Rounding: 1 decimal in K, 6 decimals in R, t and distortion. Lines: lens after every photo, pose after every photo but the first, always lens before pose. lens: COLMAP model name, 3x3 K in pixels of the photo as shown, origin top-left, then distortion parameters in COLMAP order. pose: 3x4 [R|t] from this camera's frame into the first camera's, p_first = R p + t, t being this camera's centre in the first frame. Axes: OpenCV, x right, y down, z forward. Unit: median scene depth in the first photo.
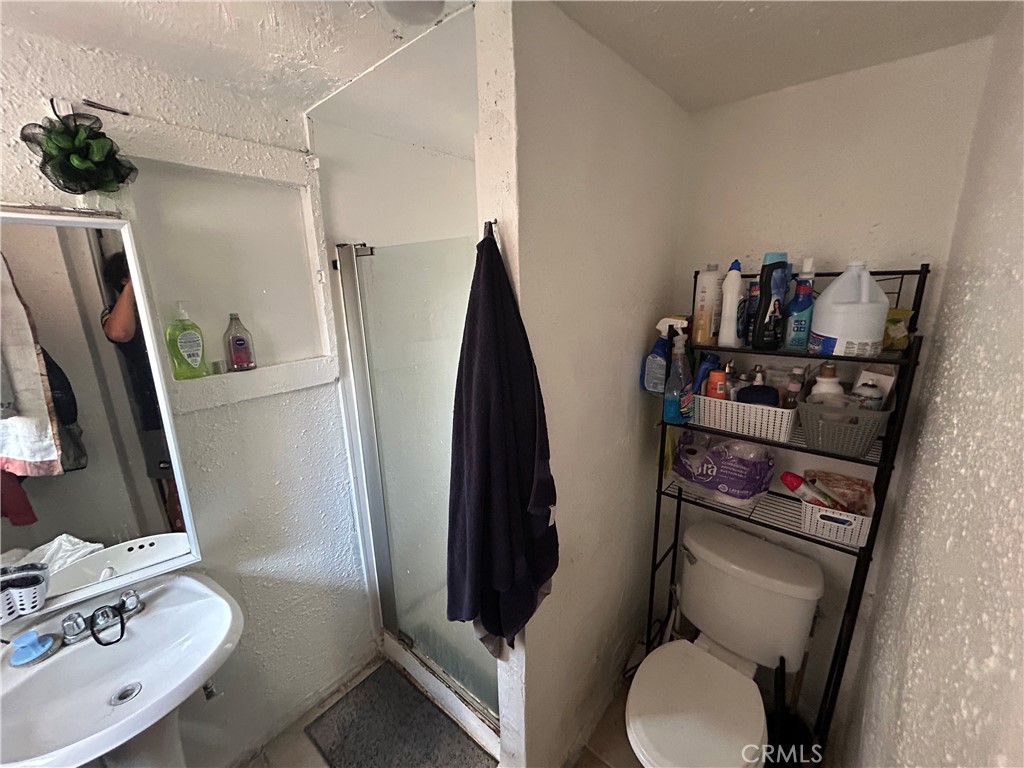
lens RADIAL K [[412.7, 0, 509.1], [0, 412.7, 383.5], [0, 0, 1]] dist [-0.000577, -0.000115]
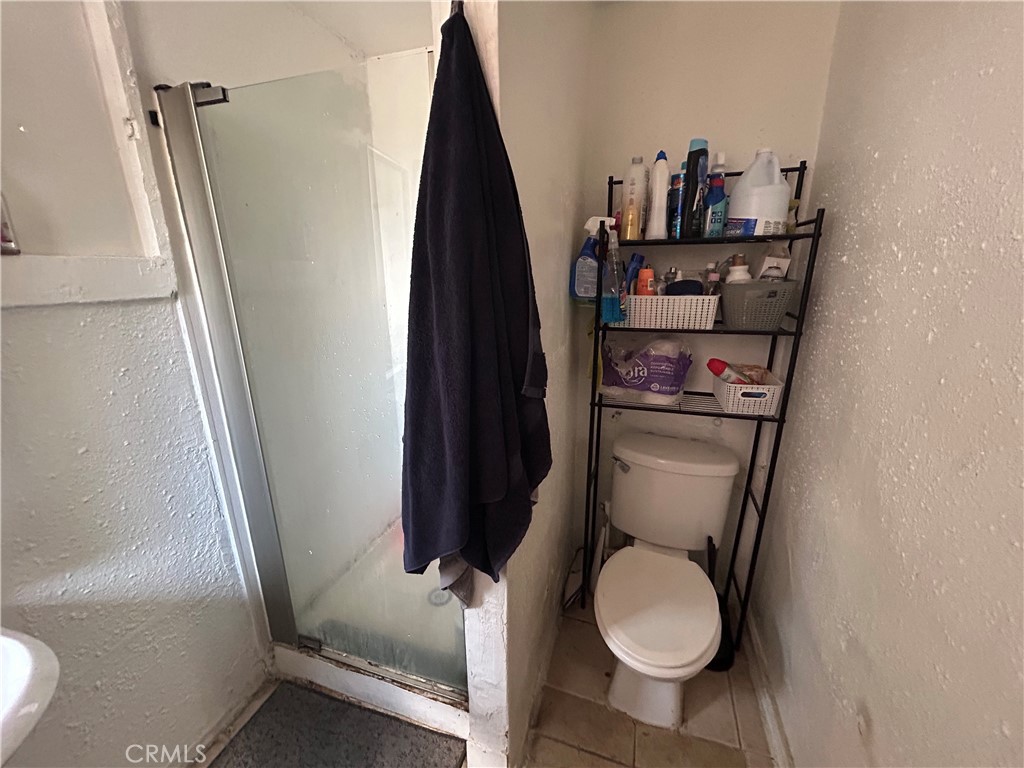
lens RADIAL K [[411.5, 0, 509.3], [0, 411.5, 382.7], [0, 0, 1]] dist [0.000527, 0.000216]
pose [[0.925919, -0.088904, 0.367110, -0.197609], [0.083112, 0.996039, 0.031589, 0.188833], [-0.368465, 0.001262, 0.929641, 0.193331]]
